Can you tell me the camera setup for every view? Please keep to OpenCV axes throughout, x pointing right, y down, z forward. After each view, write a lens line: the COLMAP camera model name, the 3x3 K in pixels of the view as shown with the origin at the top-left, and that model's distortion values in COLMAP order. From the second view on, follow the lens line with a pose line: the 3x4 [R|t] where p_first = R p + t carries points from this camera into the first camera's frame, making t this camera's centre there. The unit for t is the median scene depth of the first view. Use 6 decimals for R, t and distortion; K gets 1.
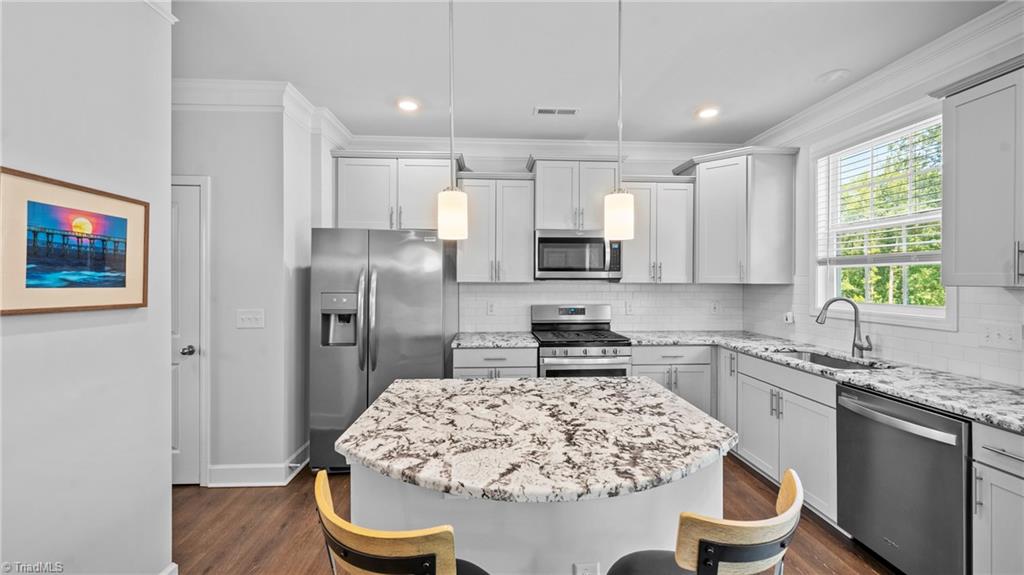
lens RADIAL K [[412.2, 0, 512.5], [0, 412.2, 281.6], [0, 0, 1]] dist [0.001514, -0.000327]
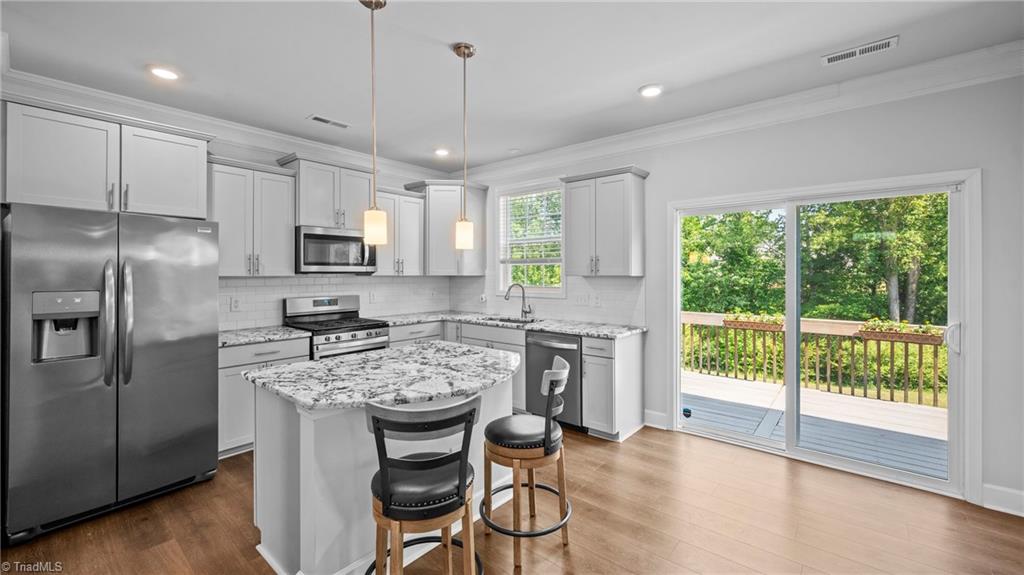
lens RADIAL K [[412.2, 0, 516.0], [0, 412.2, 279.2], [0, 0, 1]] dist [0.001514, -0.000327]
pose [[0.688442, -0.013164, 0.725172, -0.339250], [0.004564, 0.999894, 0.013818, -0.001987], [-0.725277, -0.006203, 0.688429, -0.123636]]
